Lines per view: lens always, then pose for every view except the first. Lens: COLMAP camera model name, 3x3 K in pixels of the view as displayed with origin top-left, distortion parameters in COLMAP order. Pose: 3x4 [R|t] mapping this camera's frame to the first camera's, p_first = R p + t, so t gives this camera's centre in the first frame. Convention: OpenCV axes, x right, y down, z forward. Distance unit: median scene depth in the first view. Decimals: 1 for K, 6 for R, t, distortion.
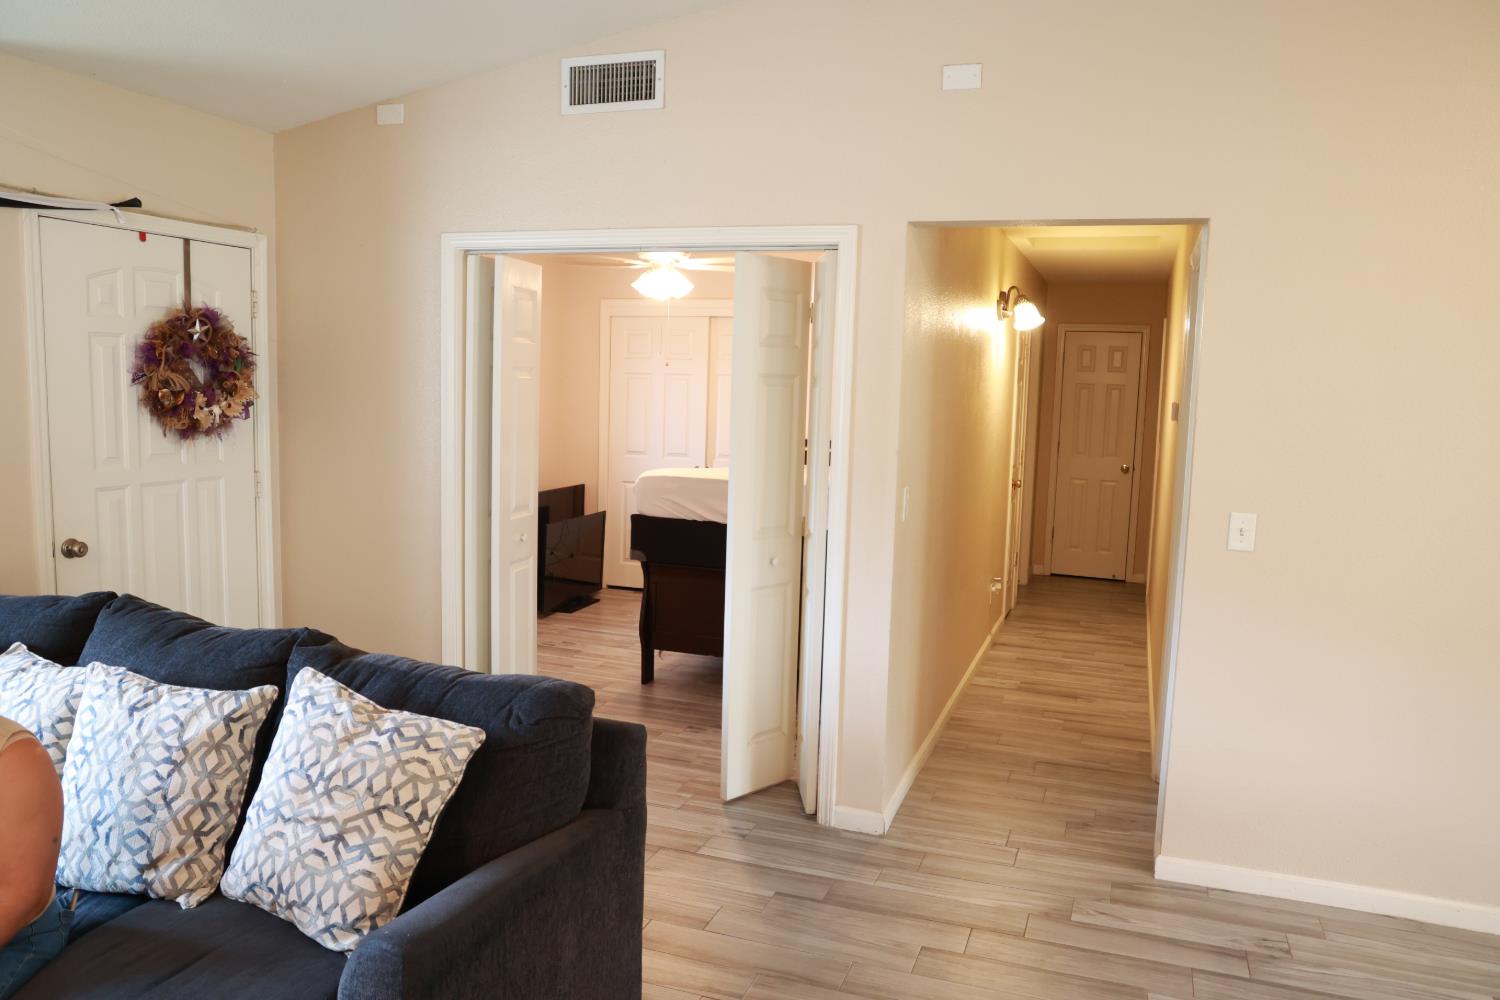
lens RADIAL K [[1102.5, 0, 750.0], [0, 1102.5, 500.0], [0, 0, 1]] dist [-0.105096, 0.106014]
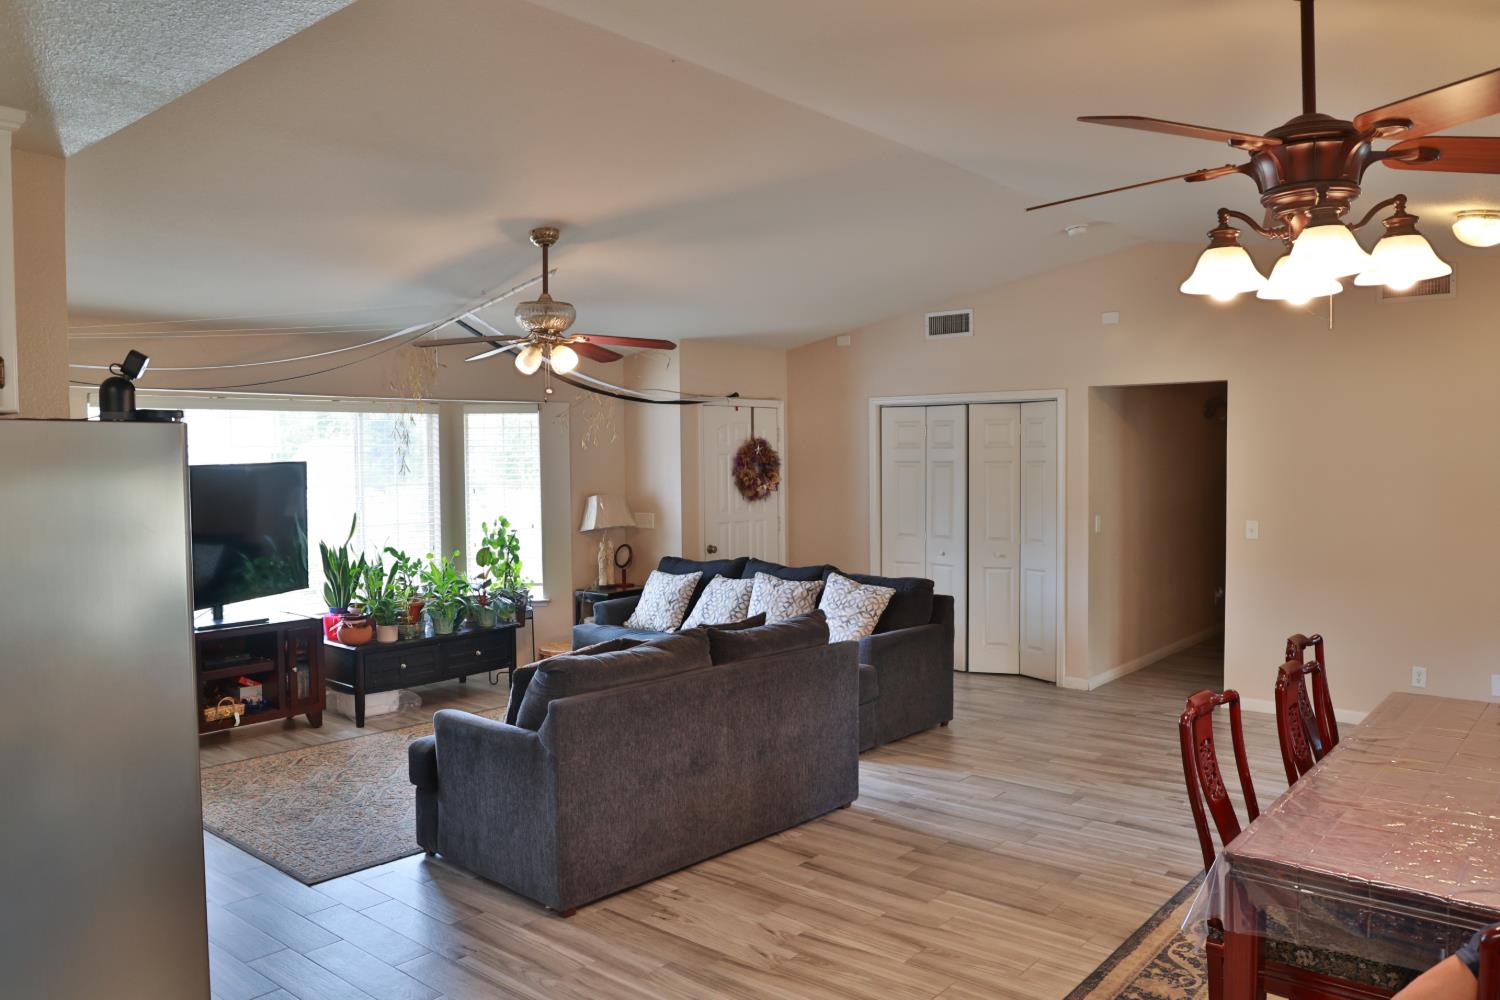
lens RADIAL K [[1104.6, 0, 750.0], [0, 1104.6, 500.0], [0, 0, 1]] dist [-0.117032, 0.074421]
pose [[0.937485, -0.024743, -0.347146, 0.241313], [-0.001263, 0.997221, -0.074487, 0.109905], [0.348024, 0.070269, 0.934848, -1.091124]]
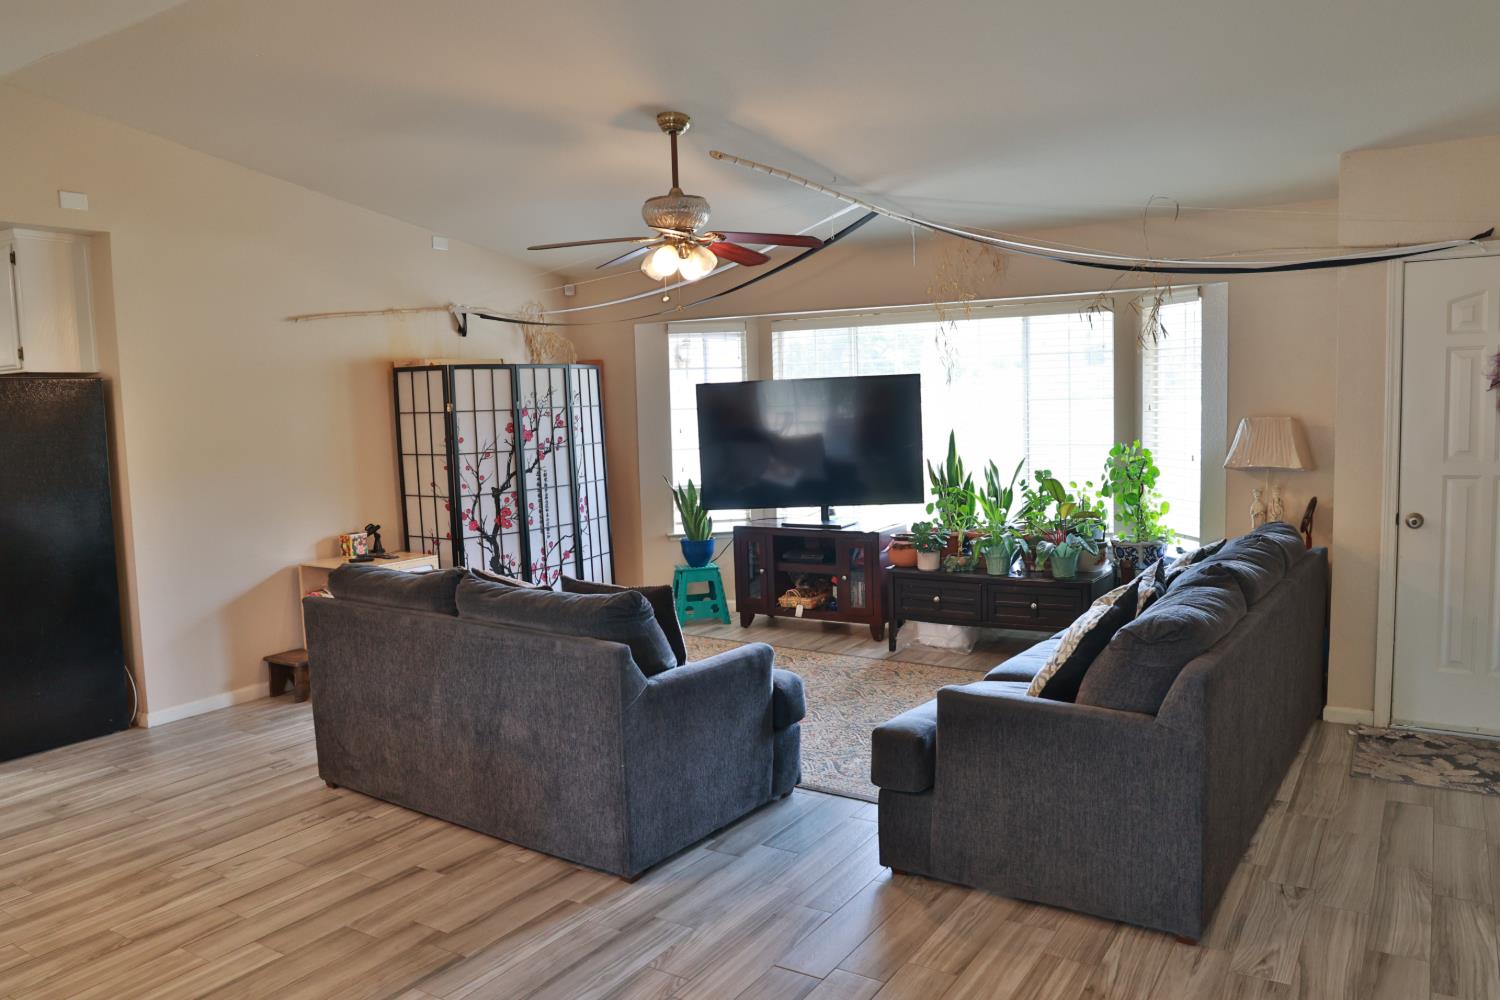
lens RADIAL K [[1091.5, 0, 750.0], [0, 1091.5, 500.0], [0, 0, 1]] dist [-0.103406, 0.078501]
pose [[-0.219330, 0.074097, -0.972833, 0.715260], [-0.085121, 0.991857, 0.094737, -0.029068], [0.971930, 0.103588, -0.211237, 0.478862]]
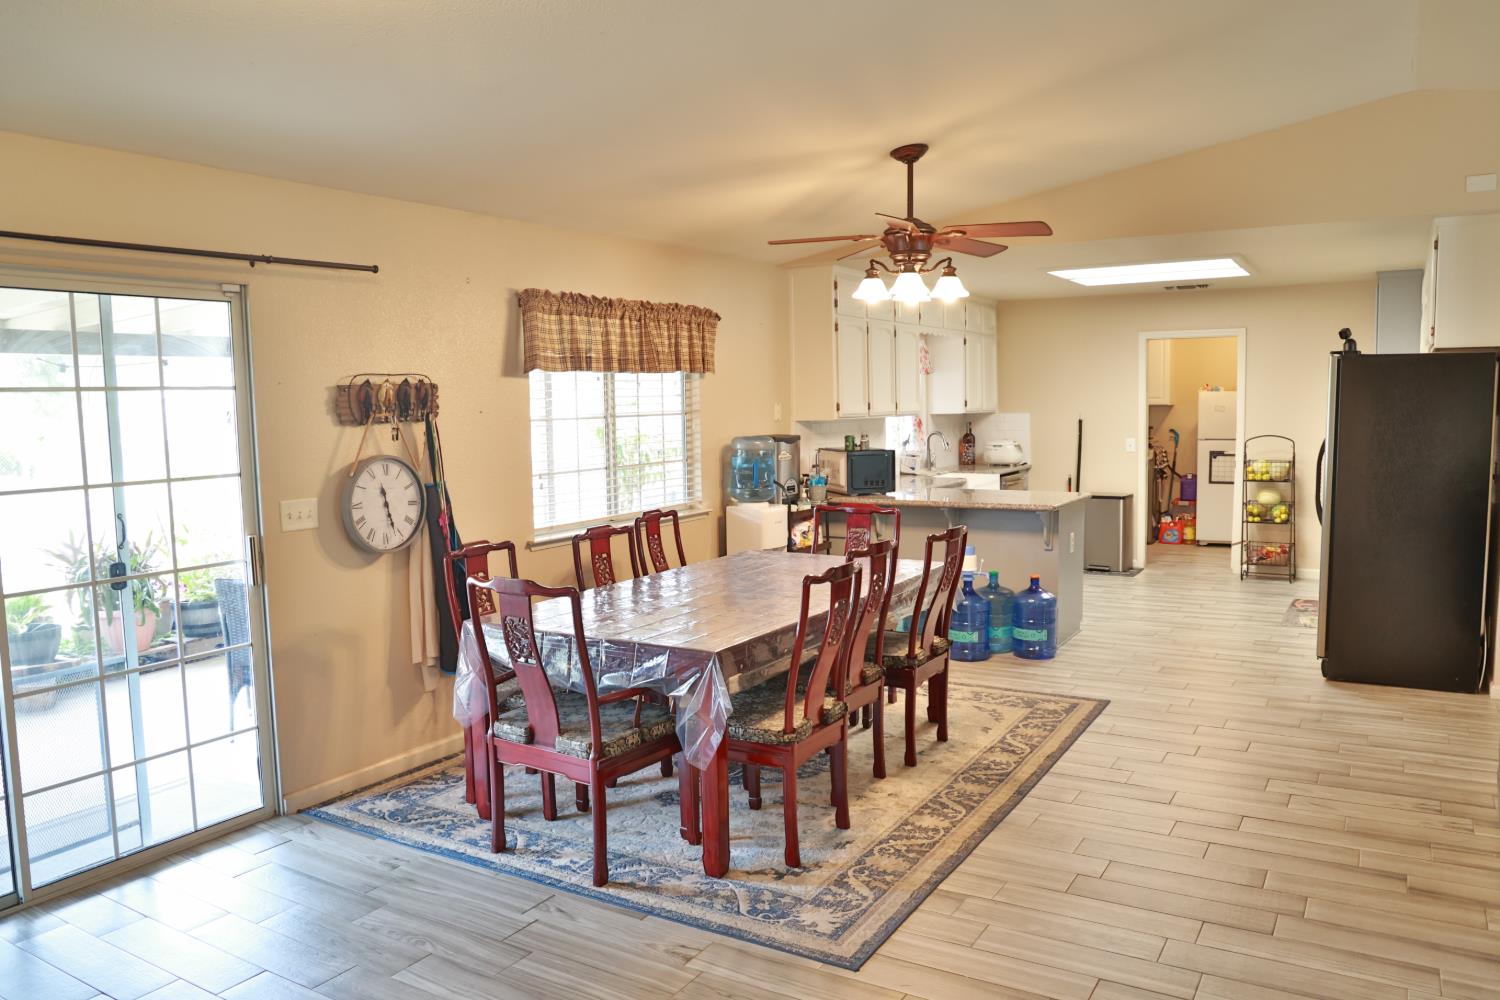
lens RADIAL K [[1102.5, 0, 750.0], [0, 1102.5, 500.0], [0, 0, 1]] dist [-0.105096, 0.106014]
pose [[-0.980872, -0.029225, 0.192447, 0.259553], [0.011975, 0.977732, 0.209513, -0.099290], [-0.194284, 0.207811, -0.958681, 0.936720]]
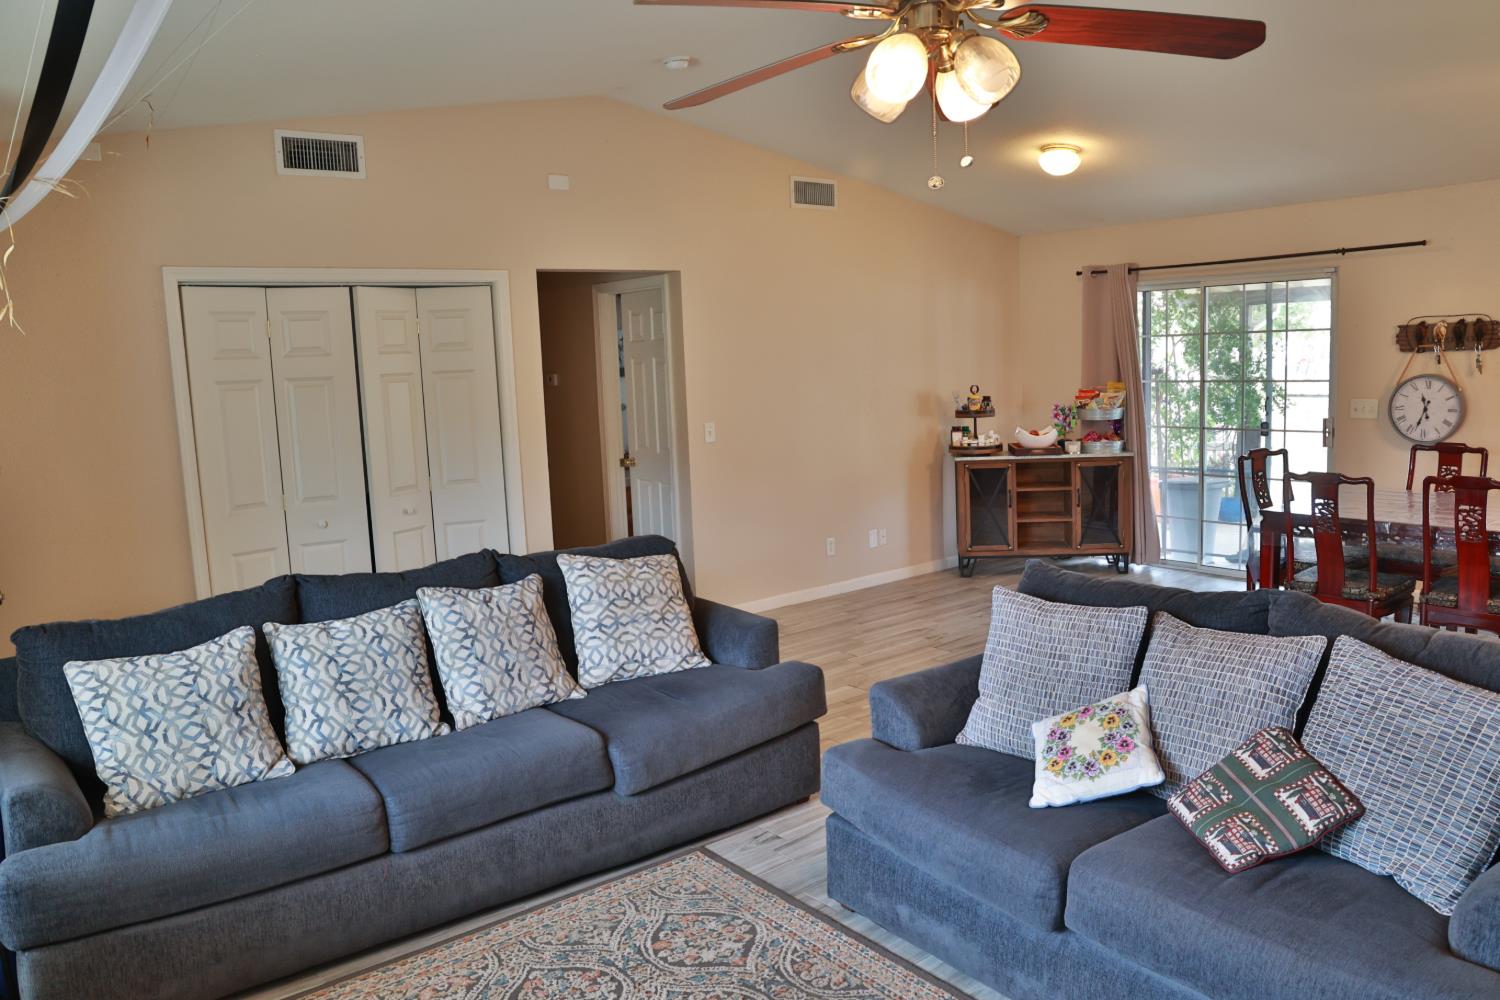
lens RADIAL K [[1091.5, 0, 750.0], [0, 1091.5, 500.0], [0, 0, 1]] dist [-0.103406, 0.078501]
pose [[0.559724, -0.155298, 0.813997, -0.955304], [0.147756, 0.985245, 0.086369, -0.014674], [-0.815400, 0.071930, 0.574412, -0.114456]]
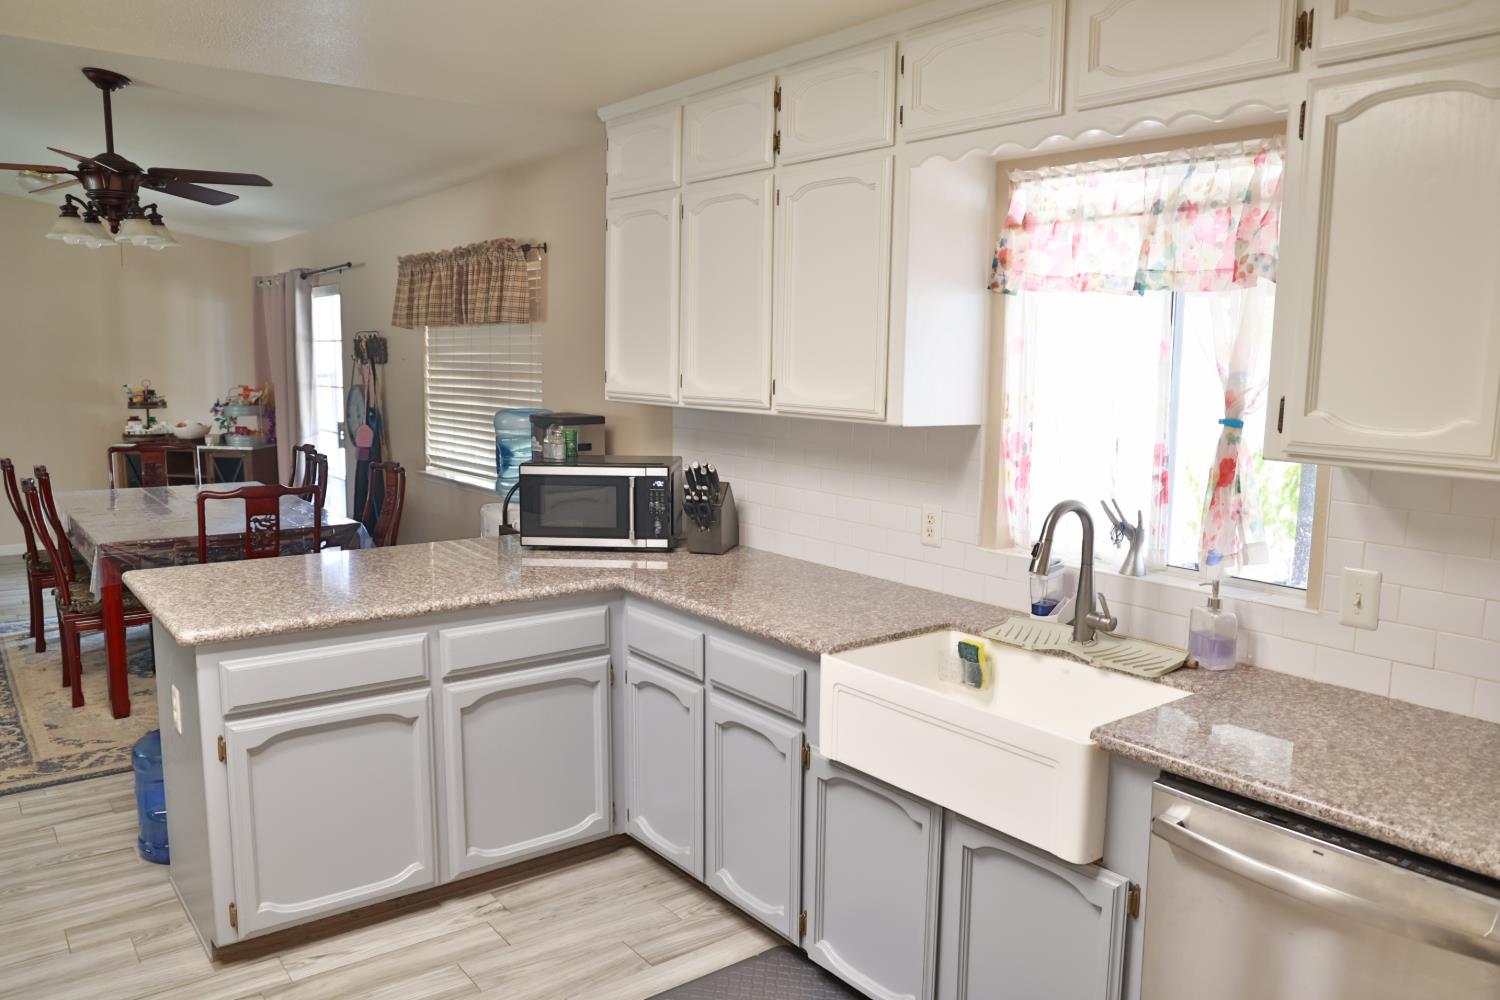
lens RADIAL K [[1104.6, 0, 750.0], [0, 1104.6, 500.0], [0, 0, 1]] dist [-0.117032, 0.074421]
pose [[0.535677, -0.132796, 0.833916, -0.300681], [0.099946, 0.990586, 0.093544, 0.180323], [-0.838487, 0.033237, 0.543907, -1.621596]]
